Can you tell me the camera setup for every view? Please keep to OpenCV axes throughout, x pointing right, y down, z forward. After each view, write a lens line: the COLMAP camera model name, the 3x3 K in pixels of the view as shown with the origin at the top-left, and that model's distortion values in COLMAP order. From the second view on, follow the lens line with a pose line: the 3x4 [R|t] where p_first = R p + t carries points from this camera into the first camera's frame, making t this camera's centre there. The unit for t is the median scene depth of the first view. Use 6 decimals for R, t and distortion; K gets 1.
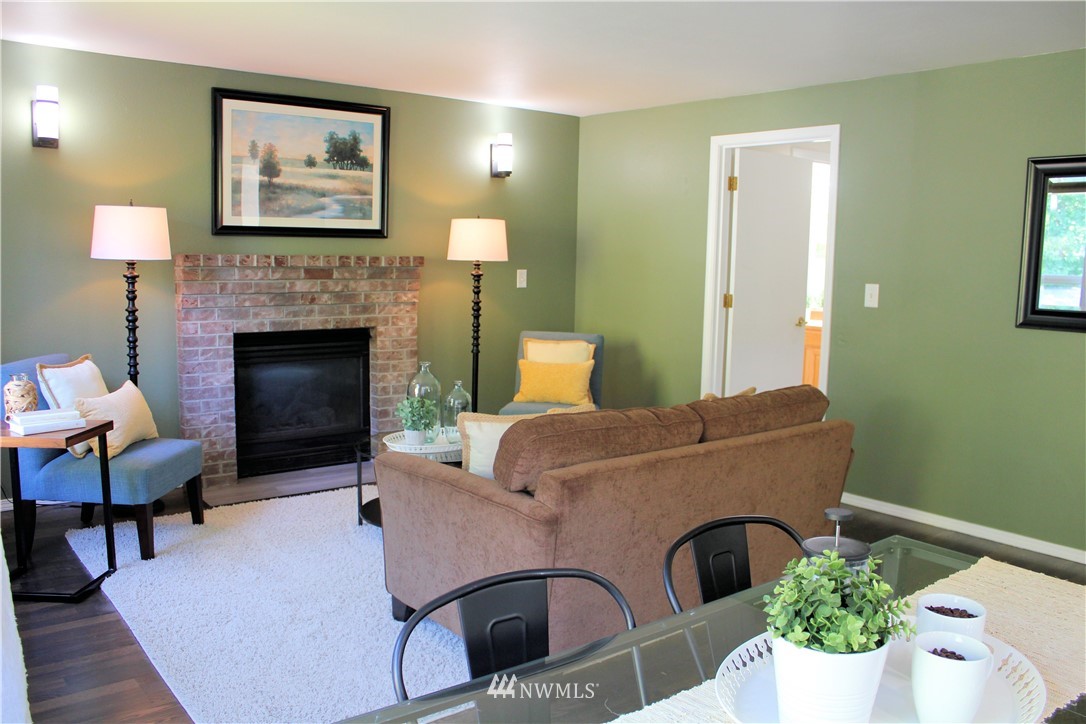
lens RADIAL K [[917.6, 0, 545.7], [0, 917.6, 359.3], [0, 0, 1]] dist [-0.123457, 0.126590]
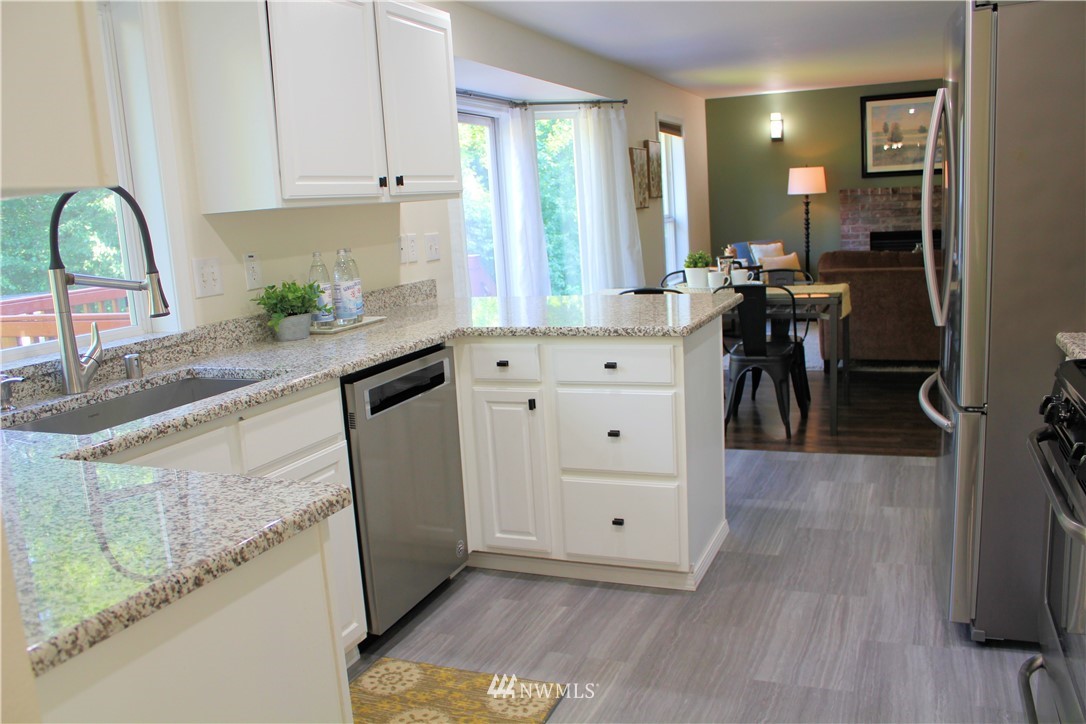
lens RADIAL K [[917.6, 0, 543.6], [0, 917.6, 365.7], [0, 0, 1]] dist [-0.123457, 0.126590]
pose [[0.492664, 0.098042, -0.864679, 0.931656], [-0.036975, 0.995094, 0.091762, 0.096457], [0.869434, -0.013237, 0.493872, -0.465841]]
